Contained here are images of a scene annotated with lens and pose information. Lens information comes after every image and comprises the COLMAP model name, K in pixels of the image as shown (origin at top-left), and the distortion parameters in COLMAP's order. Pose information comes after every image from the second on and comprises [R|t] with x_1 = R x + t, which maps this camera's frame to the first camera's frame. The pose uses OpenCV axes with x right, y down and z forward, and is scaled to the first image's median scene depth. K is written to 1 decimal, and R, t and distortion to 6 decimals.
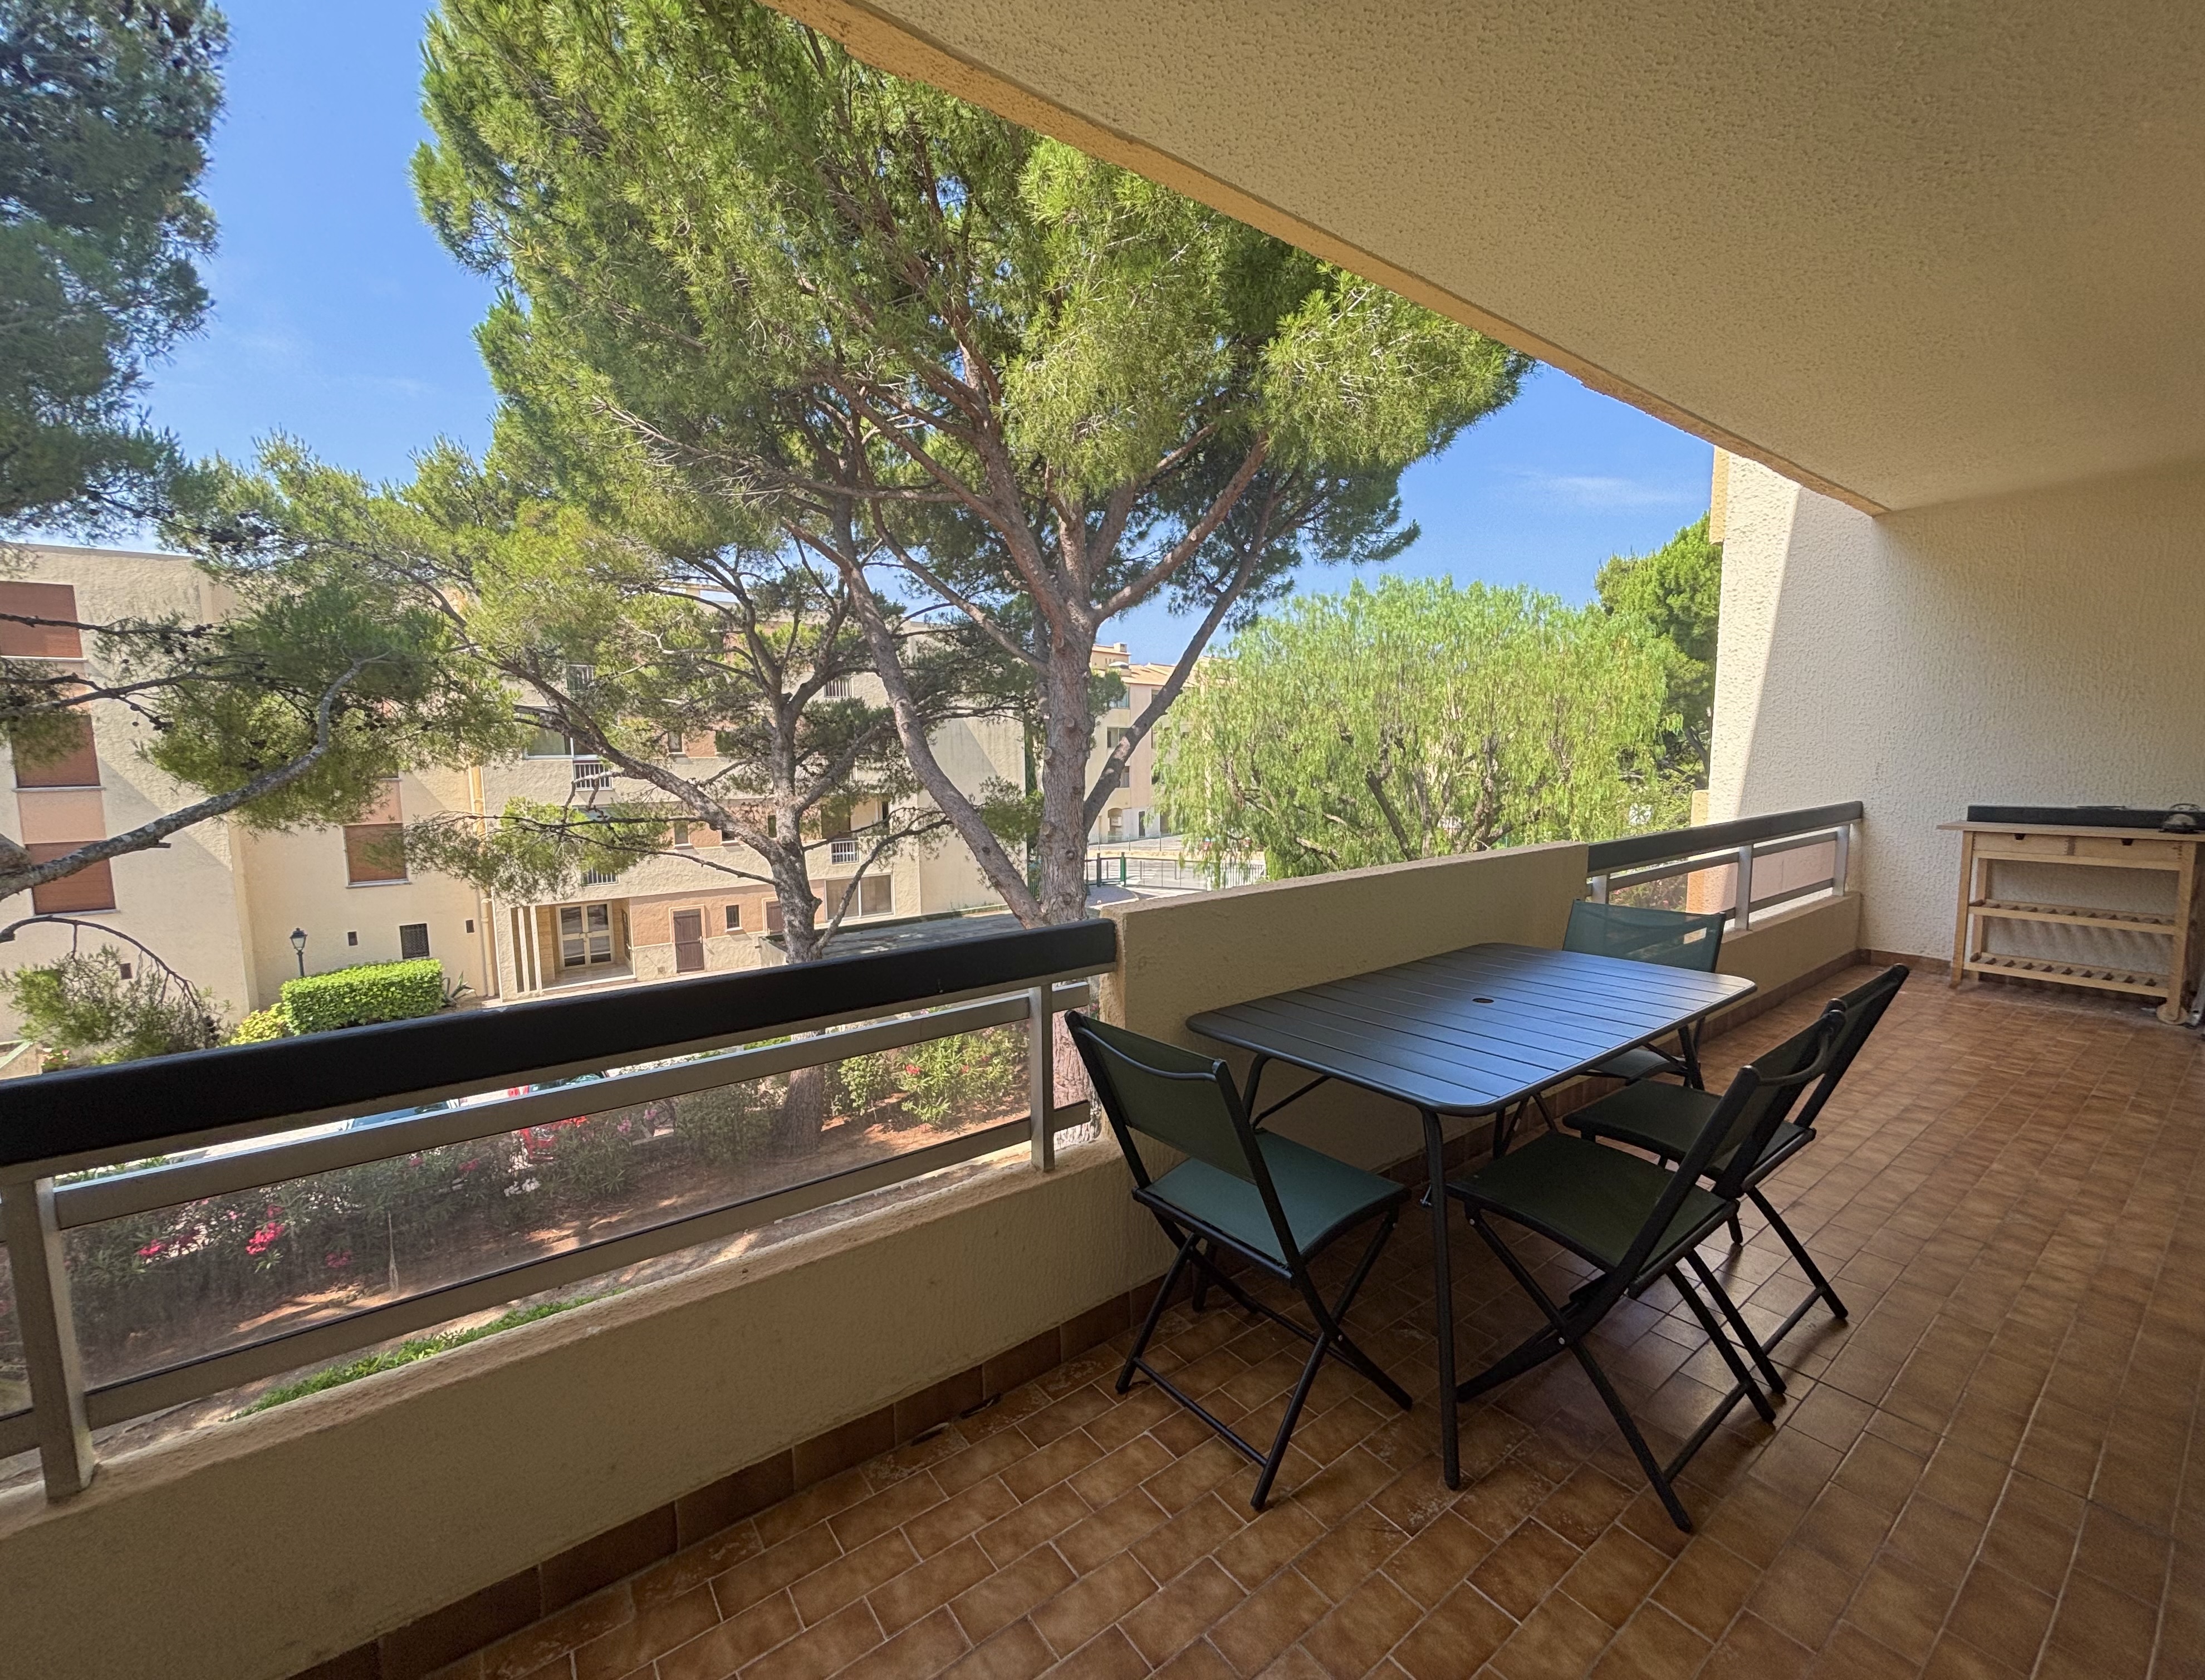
lens RADIAL K [[868.6, 0, 1102.5], [0, 868.6, 840.0], [0, 0, 1]] dist [-0.000361, 0.000148]
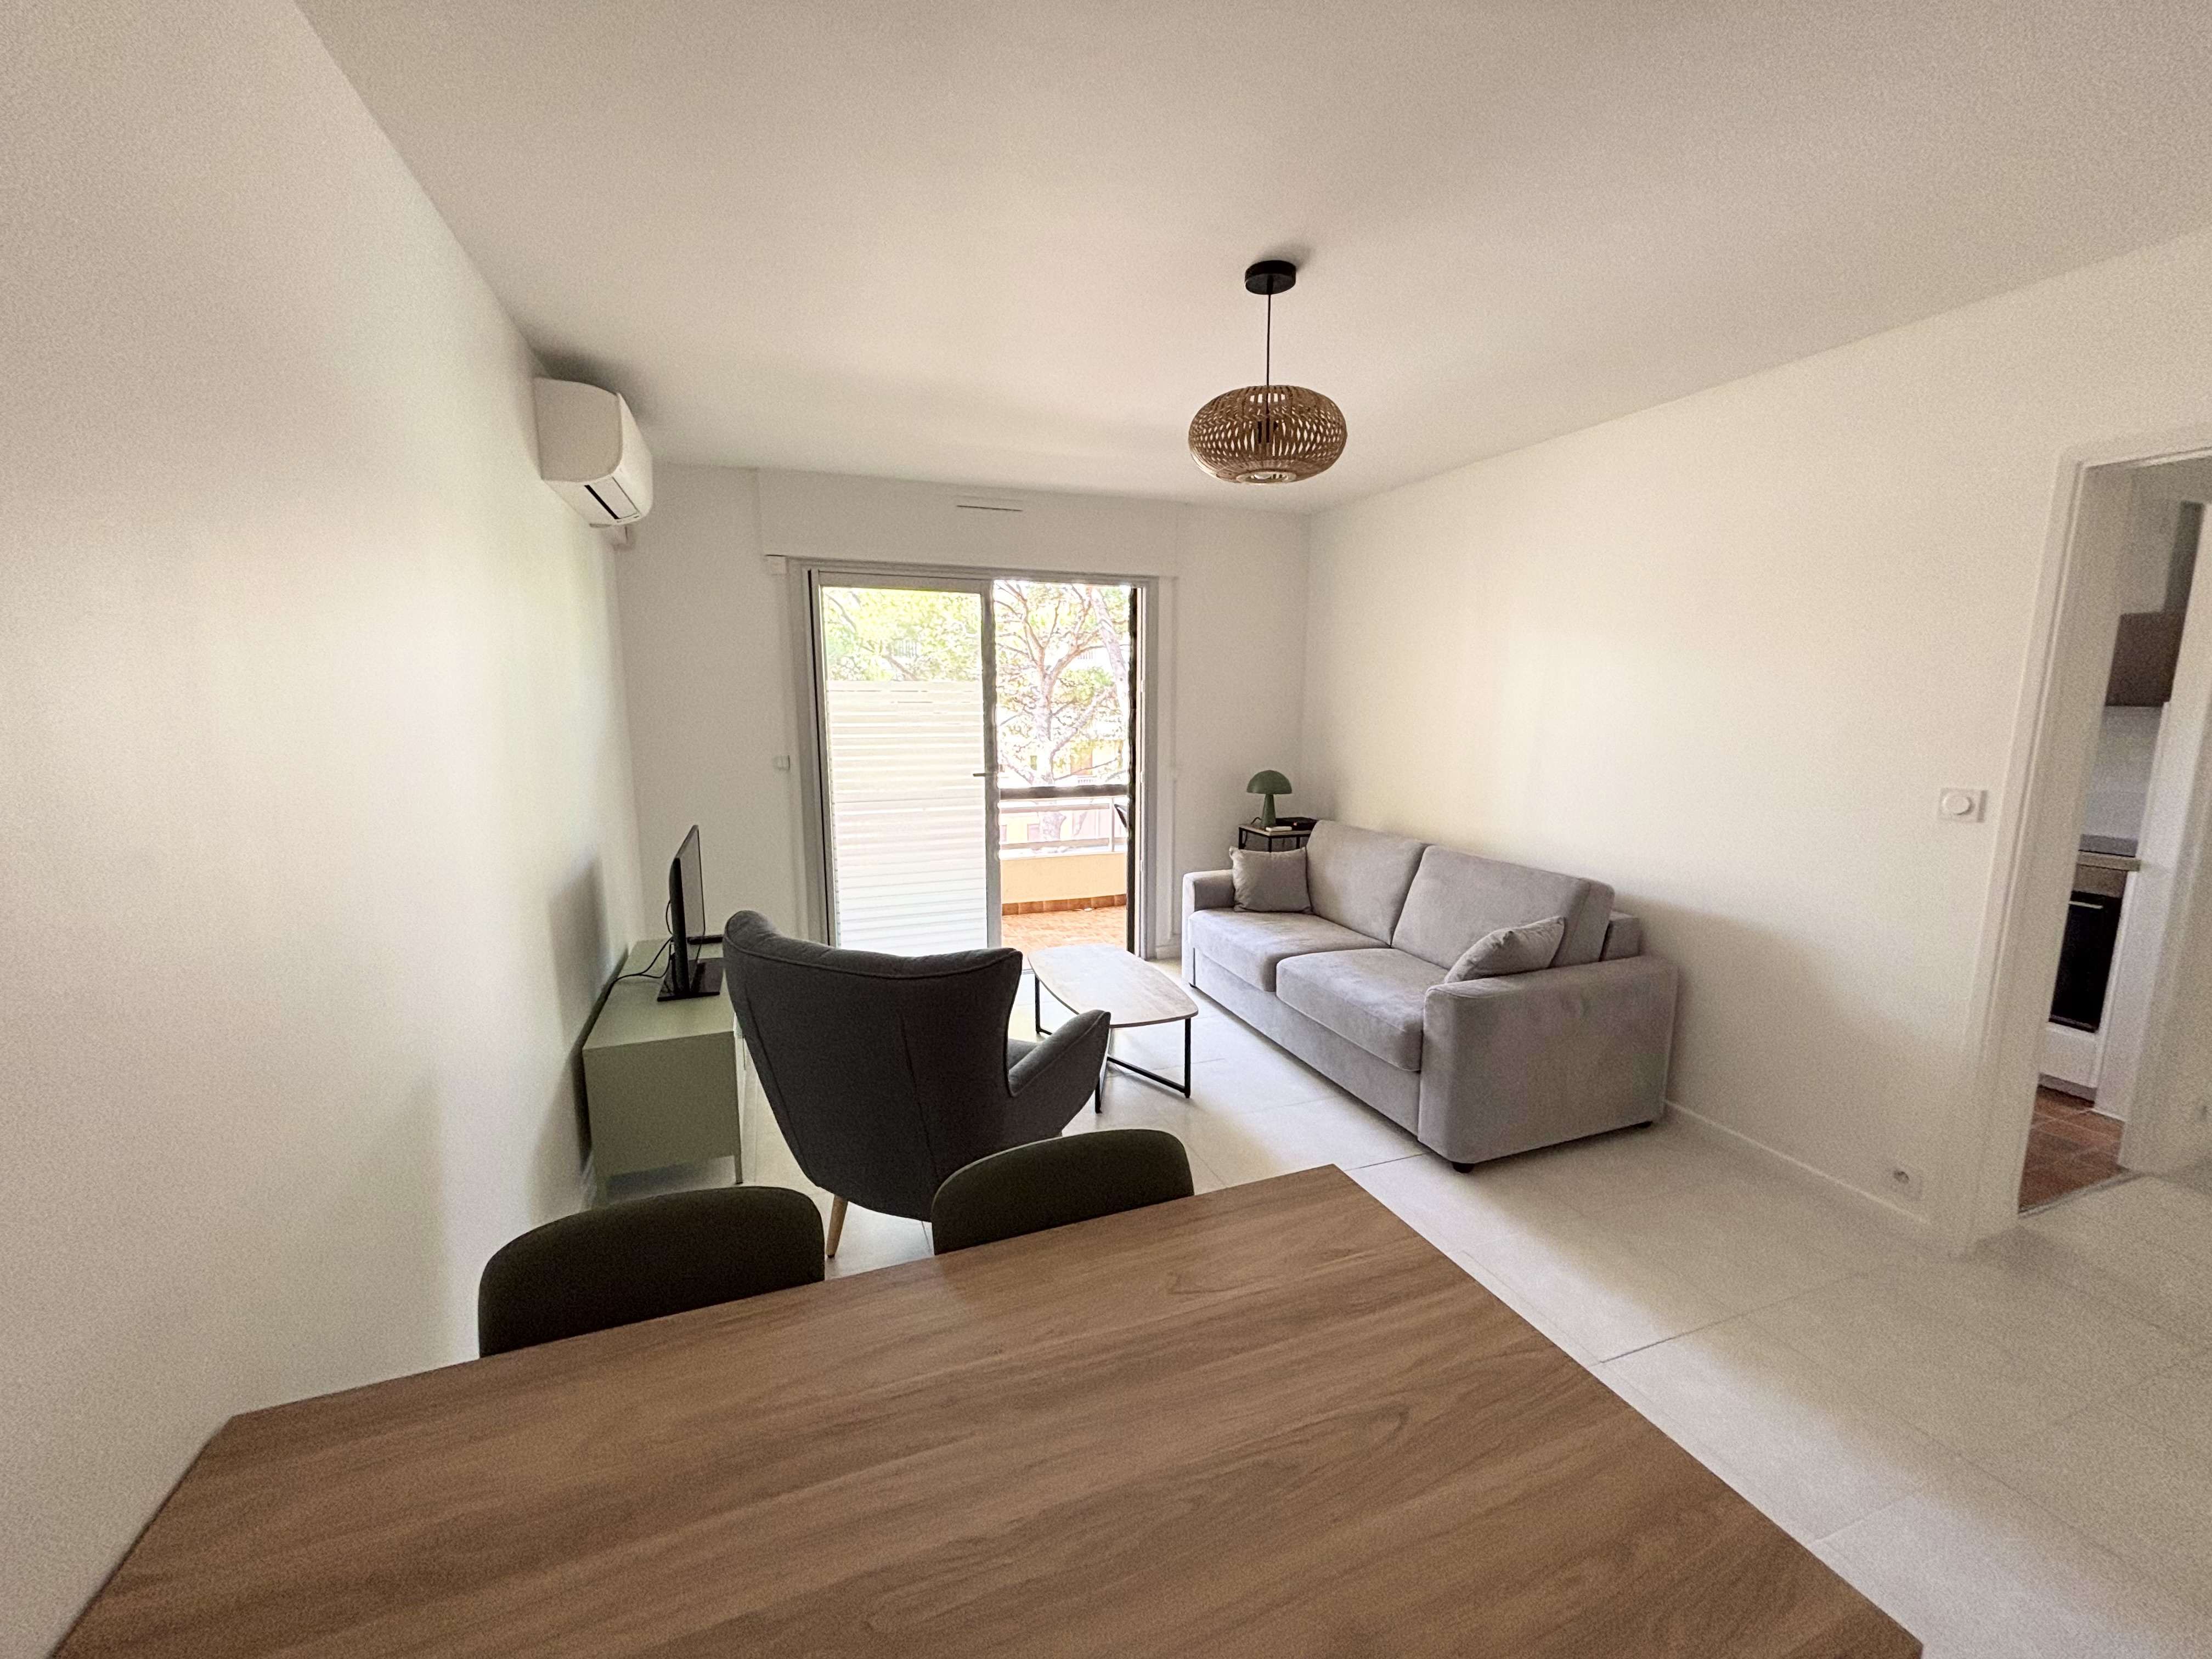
lens RADIAL K [[872.0, 0, 1108.9], [0, 872.0, 834.2], [0, 0, 1]] dist [0.000577, -0.000029]
pose [[0.962710, 0.055365, -0.264810, 0.125357], [-0.040561, 0.997310, 0.061052, 0.009164], [0.267478, -0.048035, 0.962366, -0.362808]]
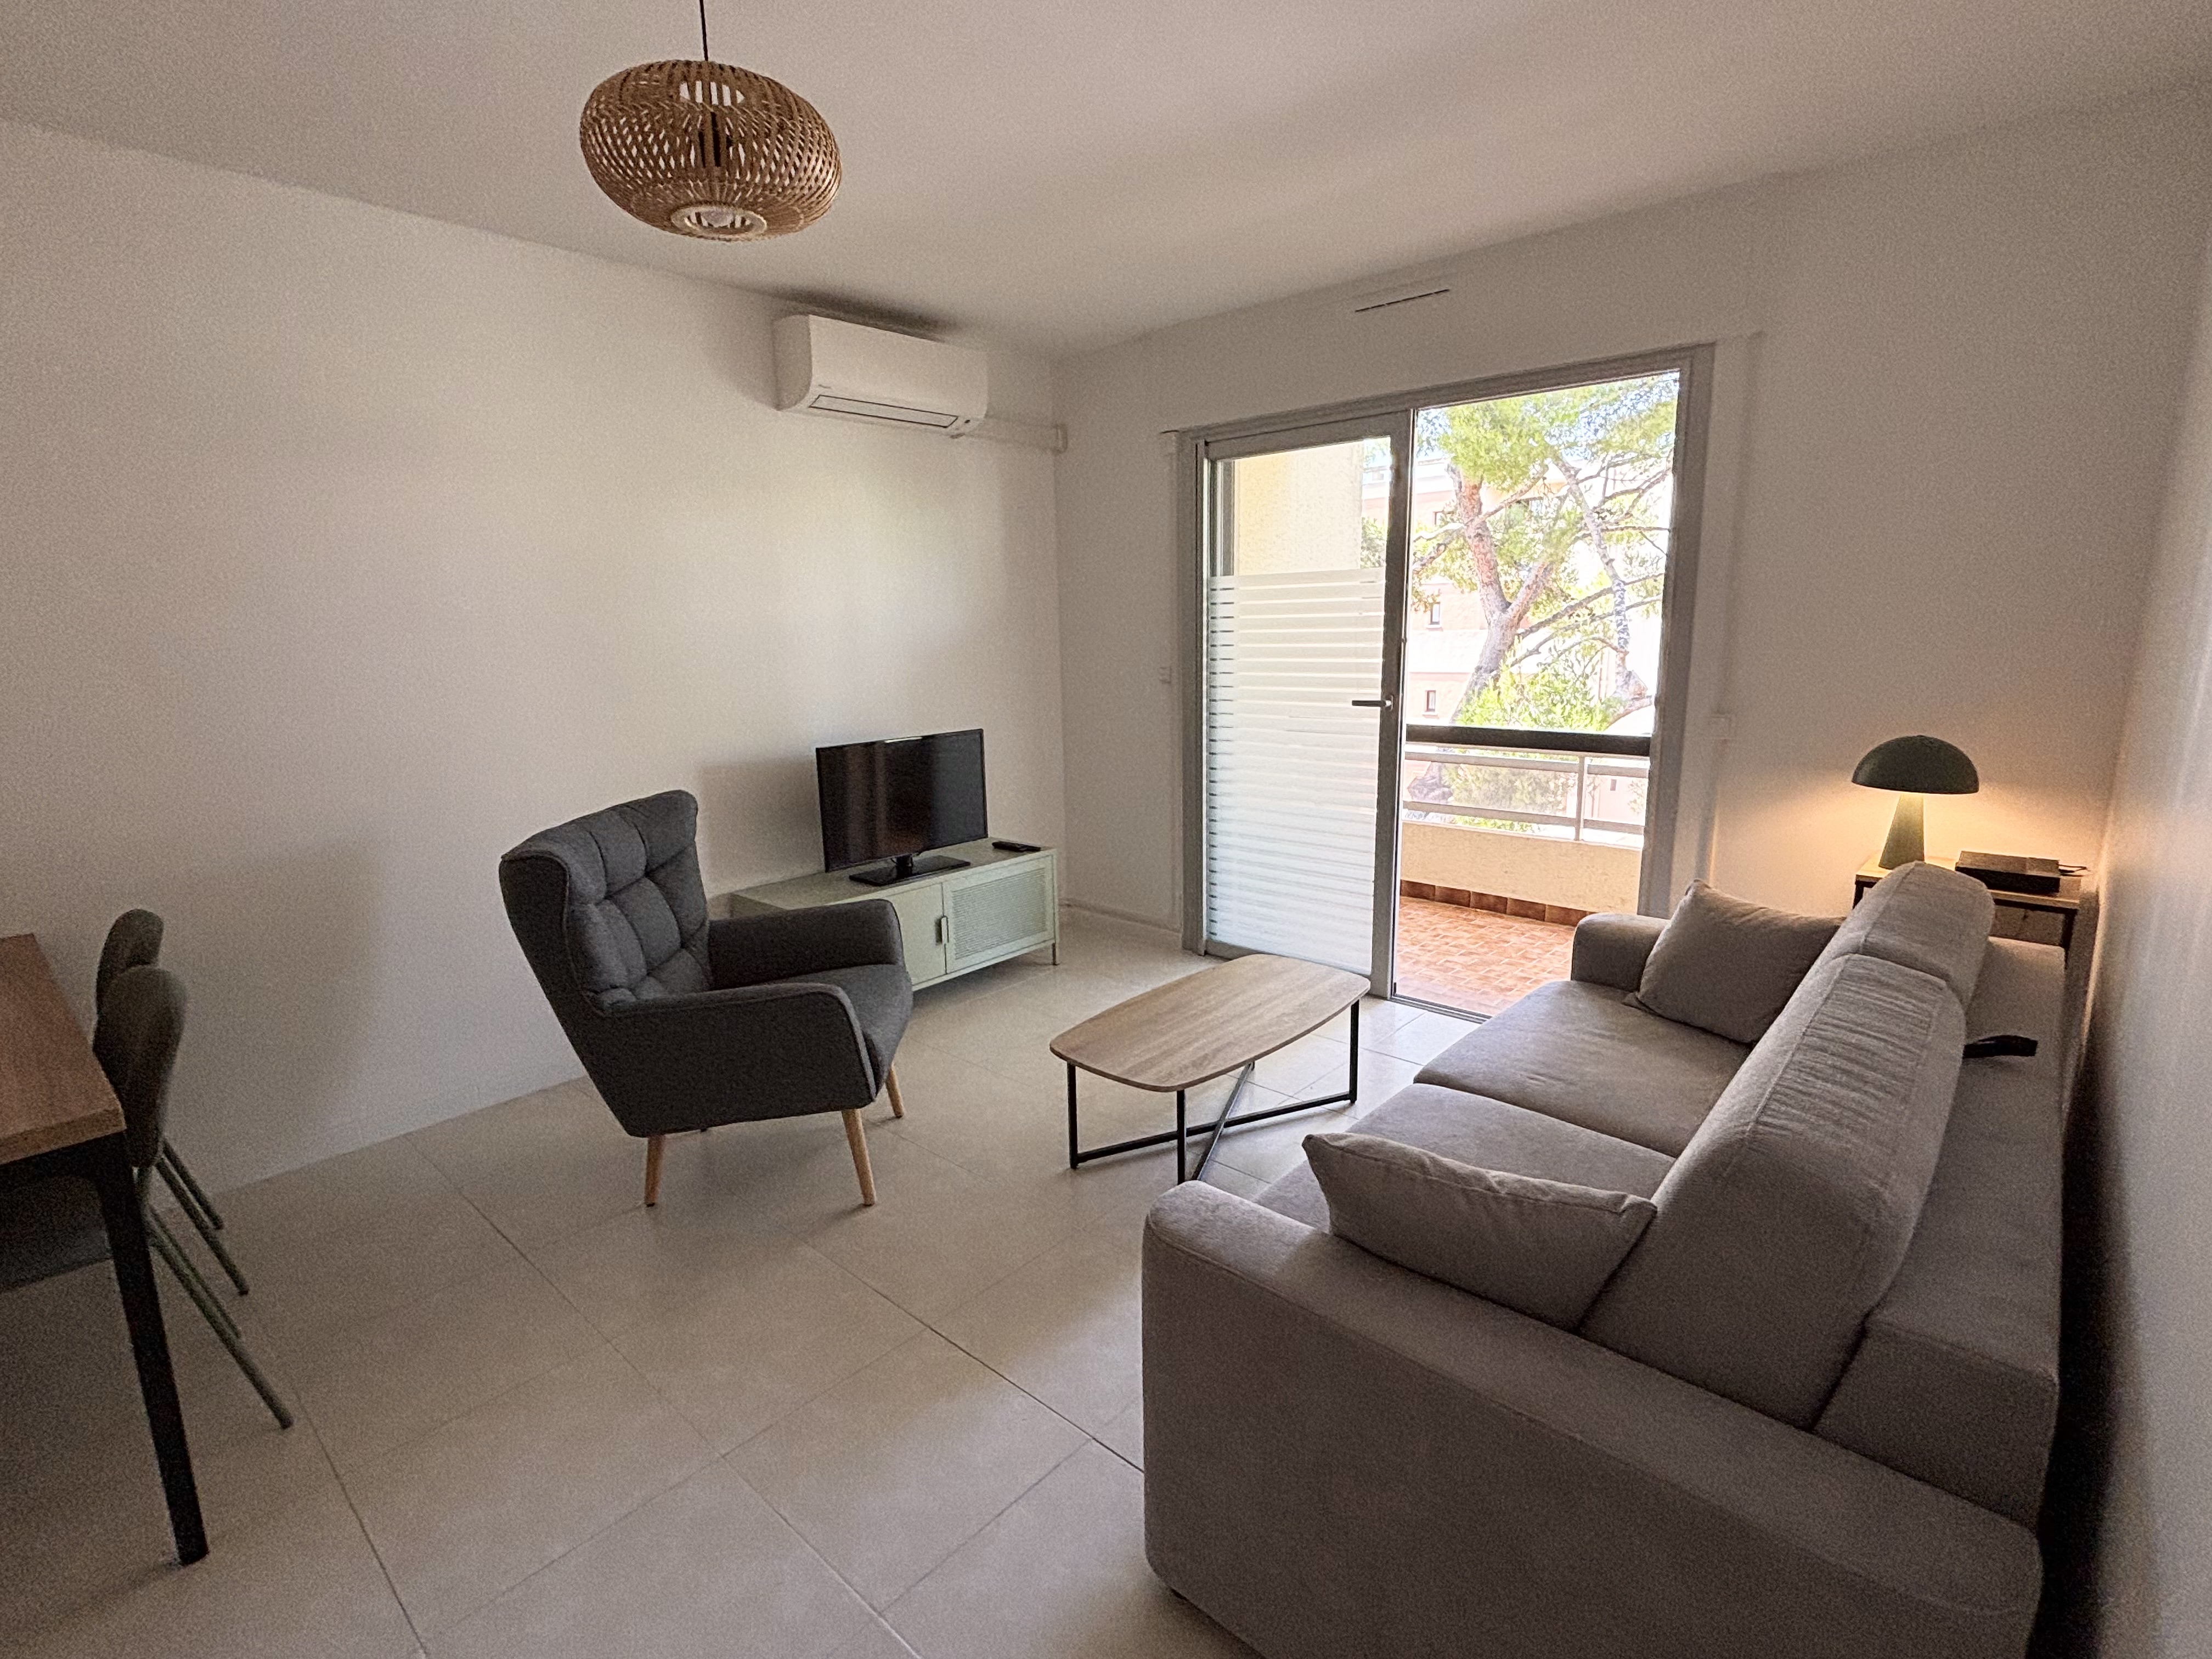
lens RADIAL K [[1050.5, 0, 1112.0], [0, 1050.5, 829.1], [0, 0, 1]] dist [-0.000454, -0.000709]
pose [[0.189679, 0.203174, -0.960595, 0.262077], [-0.091085, 0.977778, 0.188823, -0.005650], [0.977612, 0.051681, 0.203970, -0.160983]]
